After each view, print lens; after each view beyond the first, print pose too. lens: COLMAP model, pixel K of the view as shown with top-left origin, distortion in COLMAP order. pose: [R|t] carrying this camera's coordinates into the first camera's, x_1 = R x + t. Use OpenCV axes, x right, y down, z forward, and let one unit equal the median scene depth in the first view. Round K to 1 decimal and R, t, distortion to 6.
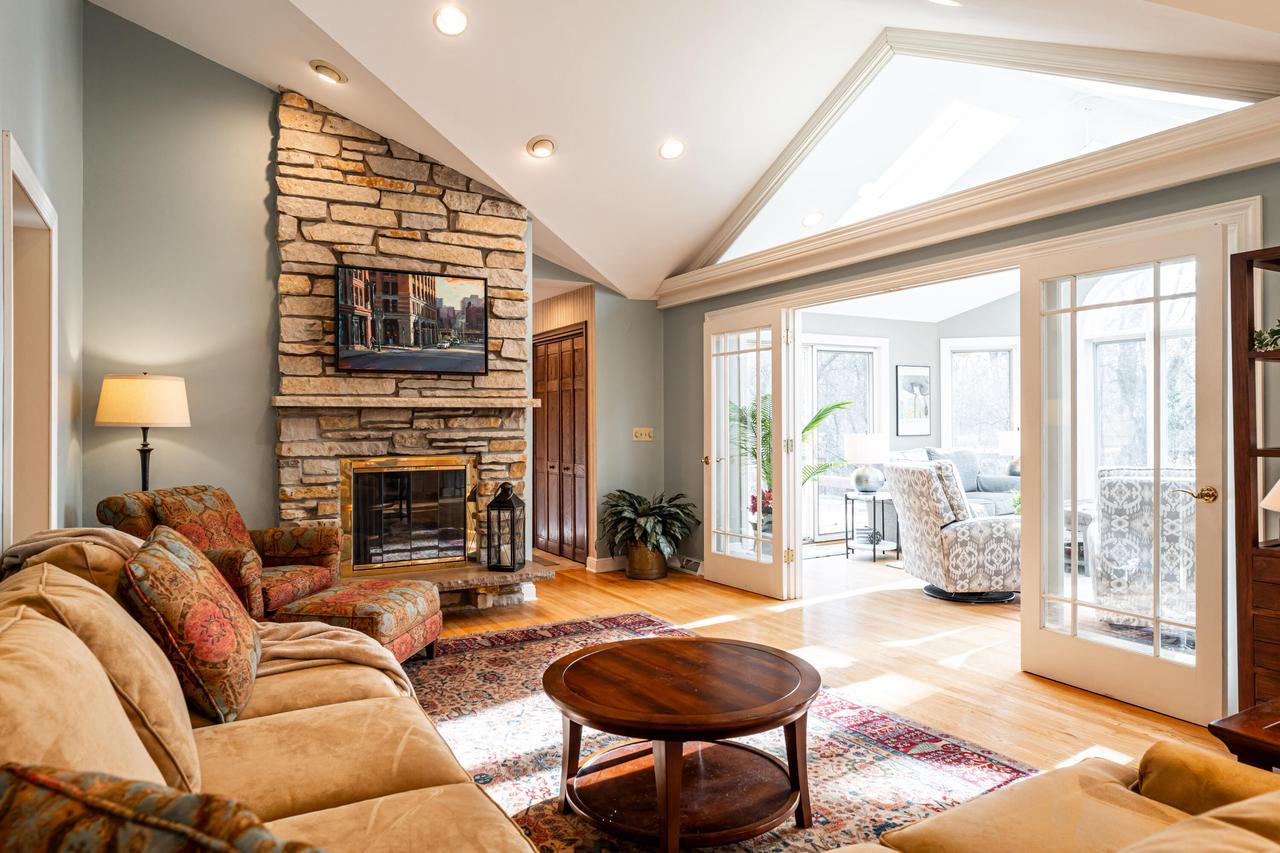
lens RADIAL K [[797.9, 0, 640.0], [0, 797.9, 426.5], [0, 0, 1]] dist [-0.001621, 0.000957]
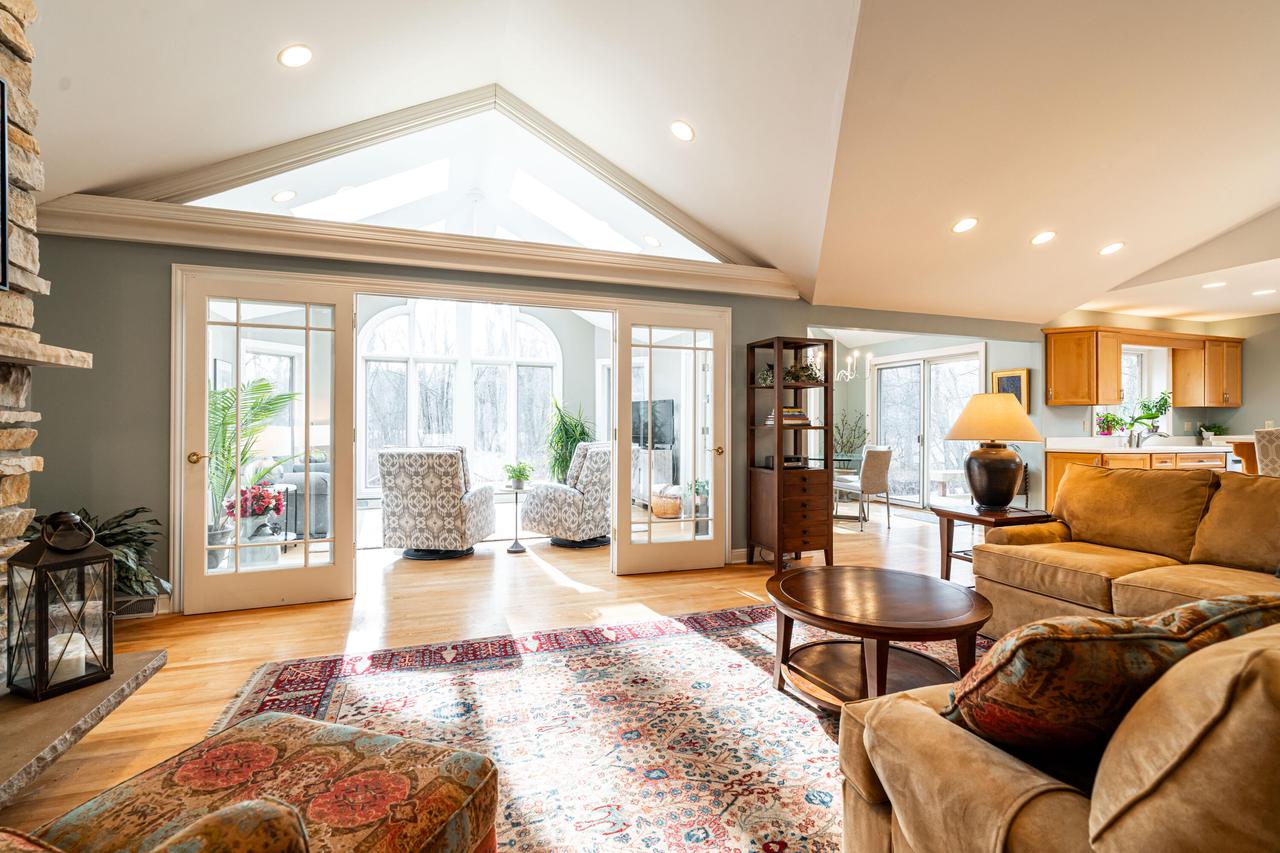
lens RADIAL K [[576.1, 0, 640.0], [0, 576.1, 426.5], [0, 0, 1]] dist [0.000820, 0.000090]
pose [[0.187630, 0.002518, 0.982237, -0.445181], [0.002385, 0.999993, -0.003019, 0.017129], [-0.982237, 0.002909, 0.187622, 0.554659]]
